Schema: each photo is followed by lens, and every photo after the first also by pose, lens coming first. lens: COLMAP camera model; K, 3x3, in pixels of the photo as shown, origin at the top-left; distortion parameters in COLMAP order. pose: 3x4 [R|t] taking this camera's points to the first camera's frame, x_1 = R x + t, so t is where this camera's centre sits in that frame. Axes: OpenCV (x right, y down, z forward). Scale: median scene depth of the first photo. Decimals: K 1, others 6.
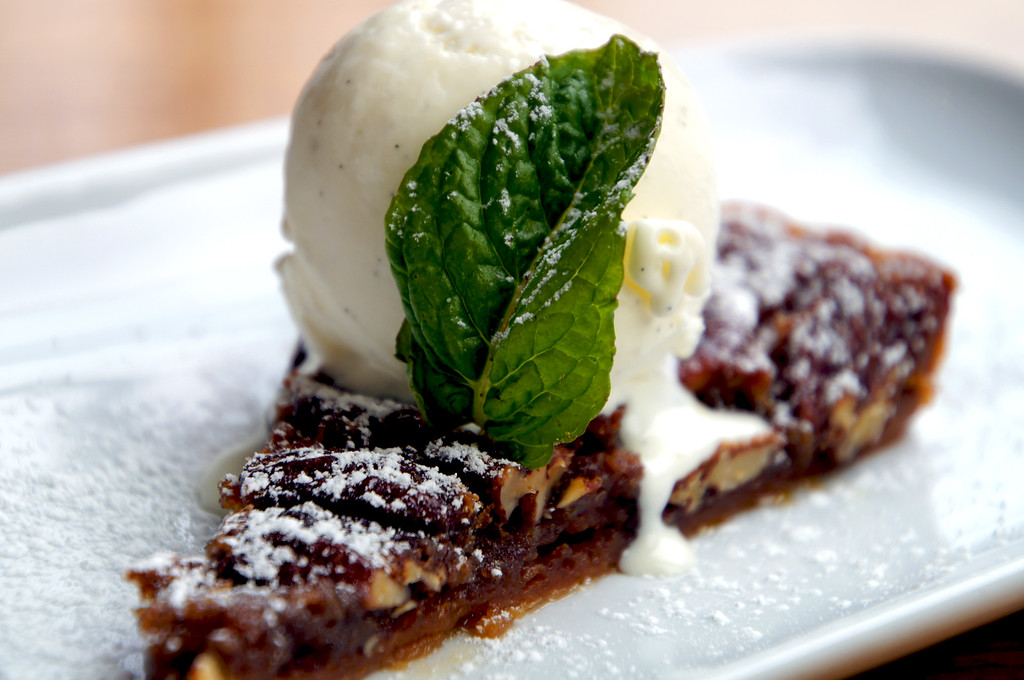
lens RADIAL K [[4513.8, 0, 511.6], [0, 4513.8, 340.3], [0, 0, 1]] dist [0.641075, 0.000000]
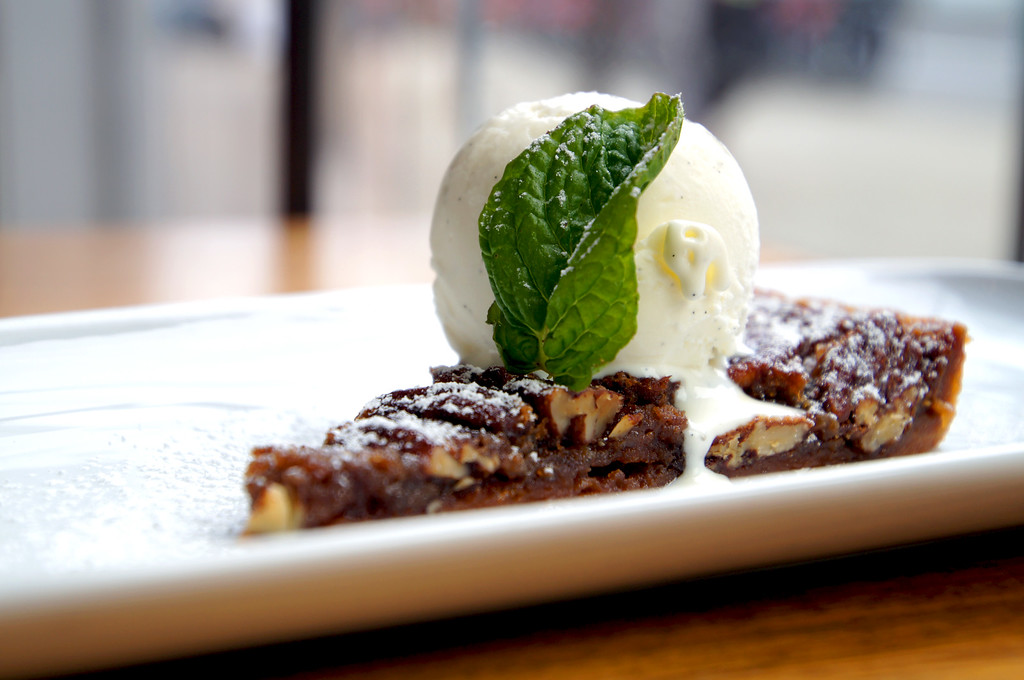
lens RADIAL K [[1978.5, 0, 511.3], [0, 1978.5, 340.3], [0, 0, 1]] dist [0.163308, 0.000000]
pose [[0.960190, -0.047067, -0.275354, 0.142751], [-0.044132, 0.947766, -0.315897, 0.193973], [0.275840, 0.315473, 0.907959, 0.477106]]
